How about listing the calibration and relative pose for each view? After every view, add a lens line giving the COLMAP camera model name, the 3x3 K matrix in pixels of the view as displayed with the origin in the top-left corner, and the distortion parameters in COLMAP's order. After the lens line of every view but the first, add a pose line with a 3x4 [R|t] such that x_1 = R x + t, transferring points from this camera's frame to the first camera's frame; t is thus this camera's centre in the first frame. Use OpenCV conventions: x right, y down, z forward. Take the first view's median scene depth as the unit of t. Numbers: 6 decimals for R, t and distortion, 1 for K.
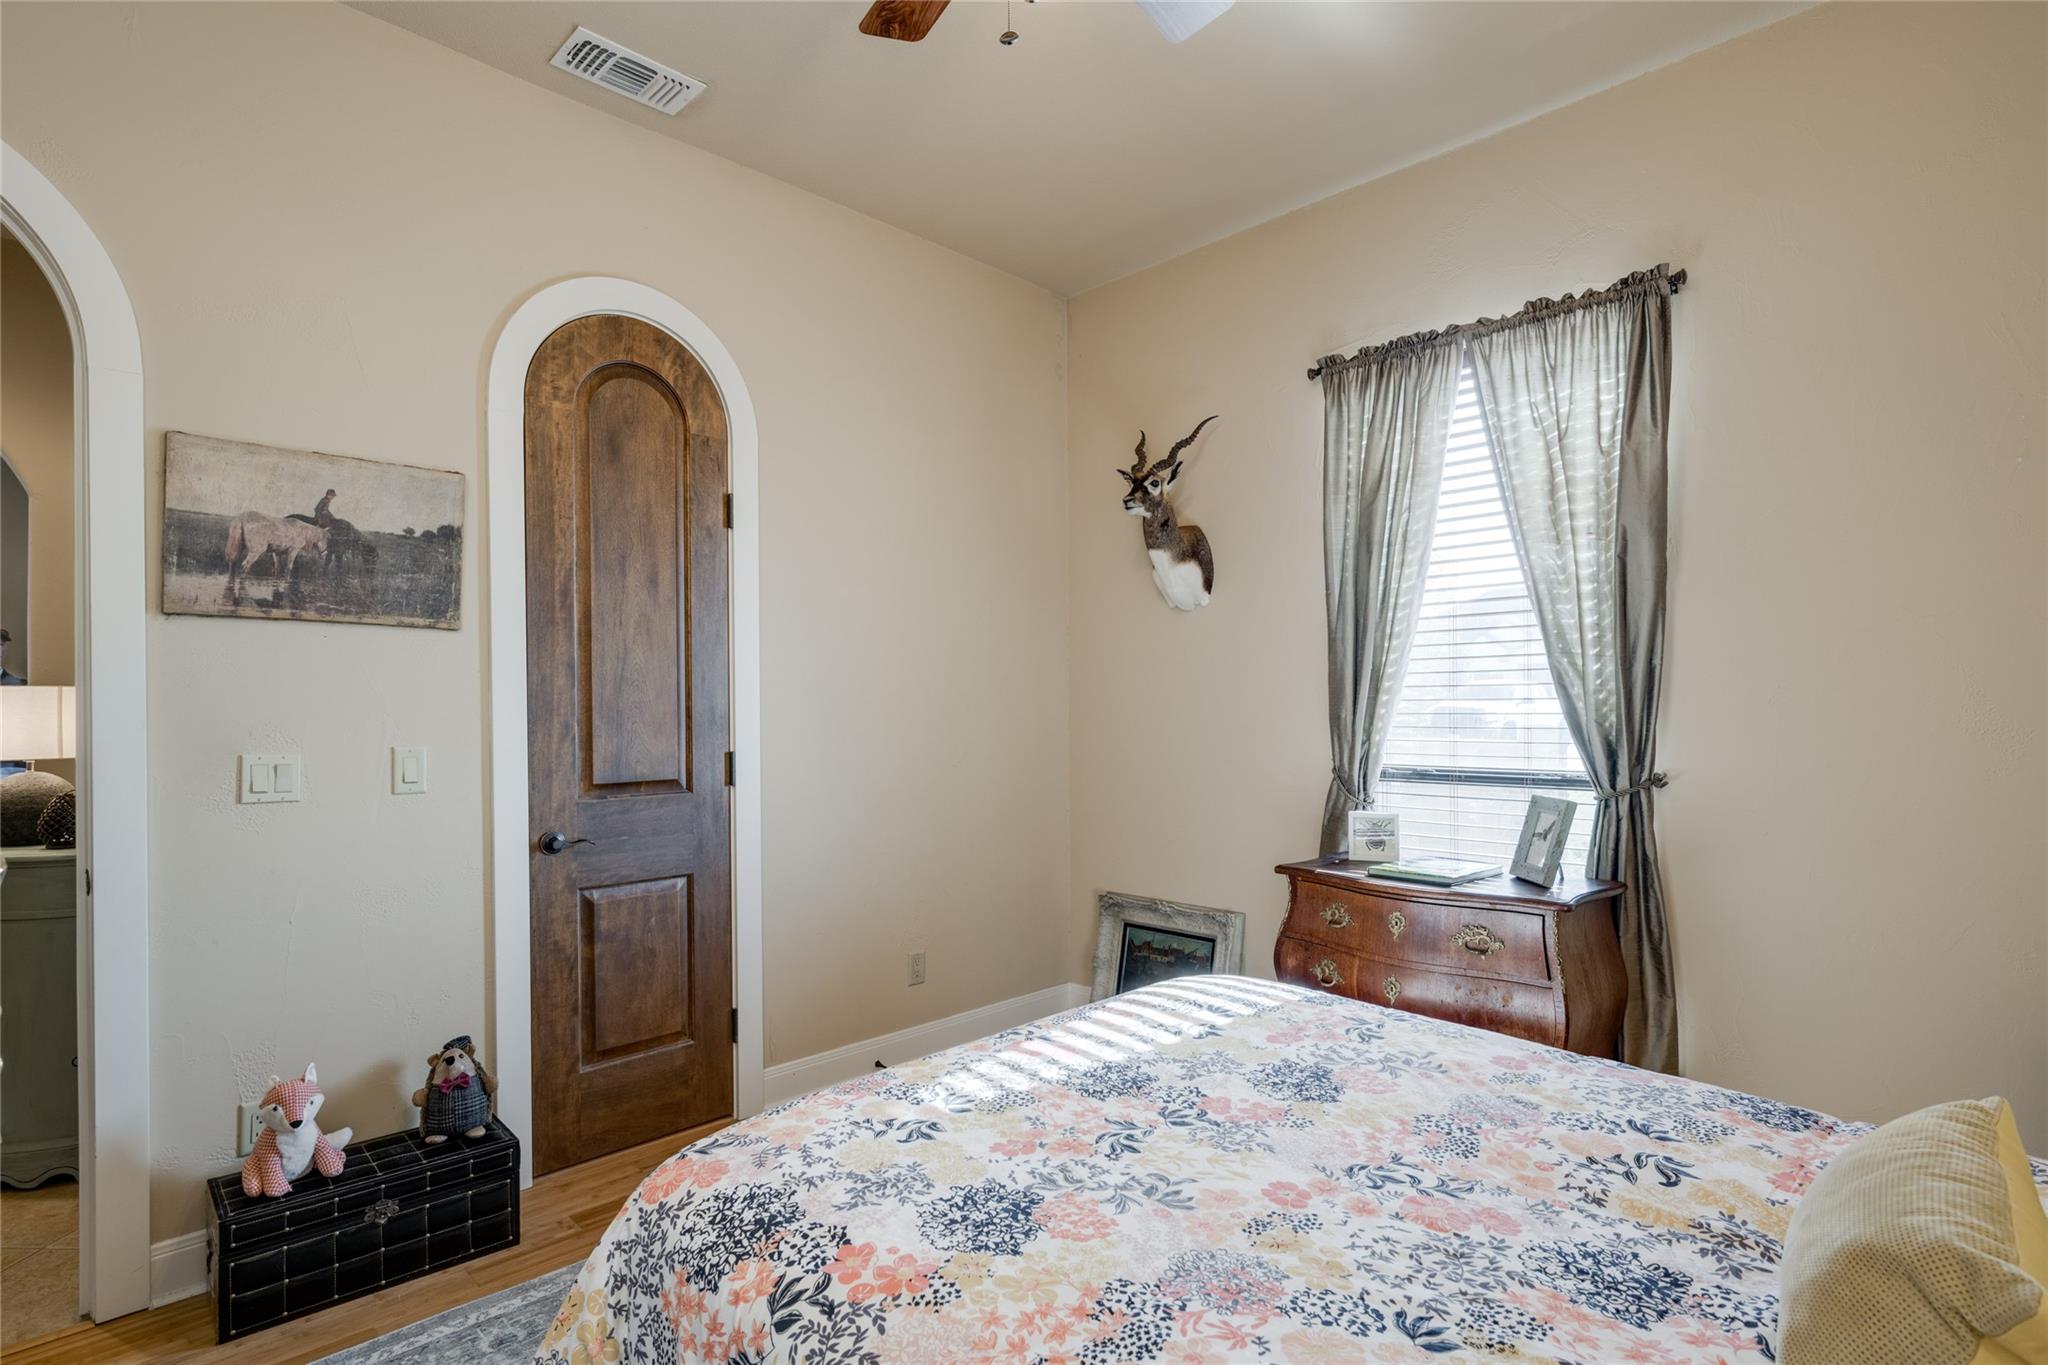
lens RADIAL K [[1033.5, 0, 1026.4], [0, 1033.5, 701.4], [0, 0, 1]] dist [-0.000068, -0.000296]
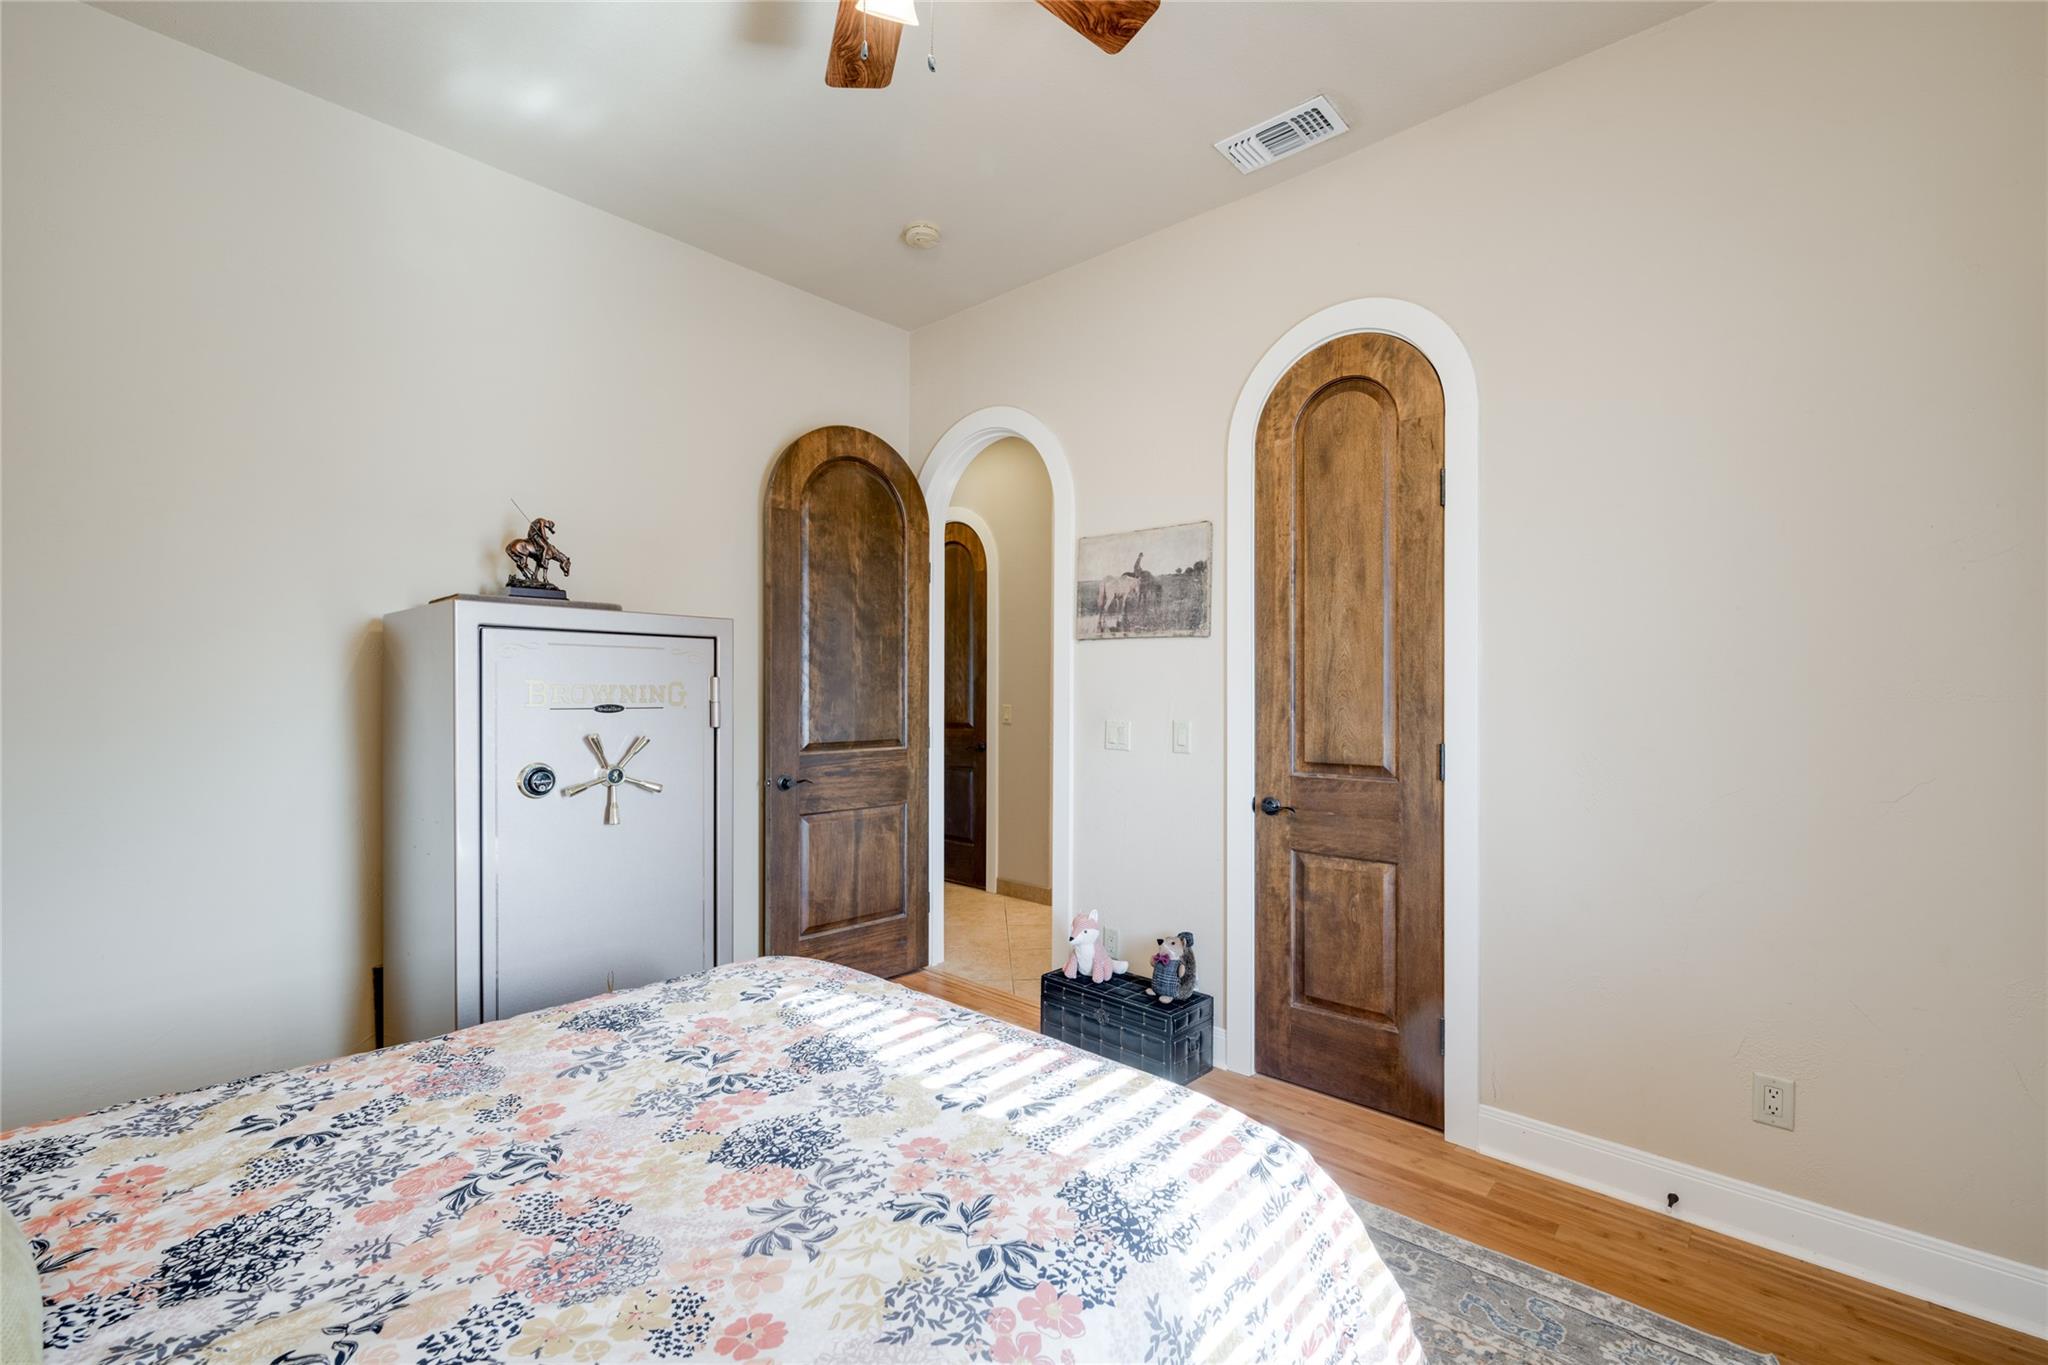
lens RADIAL K [[883.8, 0, 1028.4], [0, 883.8, 690.3], [0, 0, 1]] dist [0.001105, 0.000314]
pose [[0.044714, 0.006217, -0.998980, 0.618276], [-0.003435, 0.999976, 0.006069, -0.004706], [0.998994, 0.003160, 0.044734, 0.730607]]
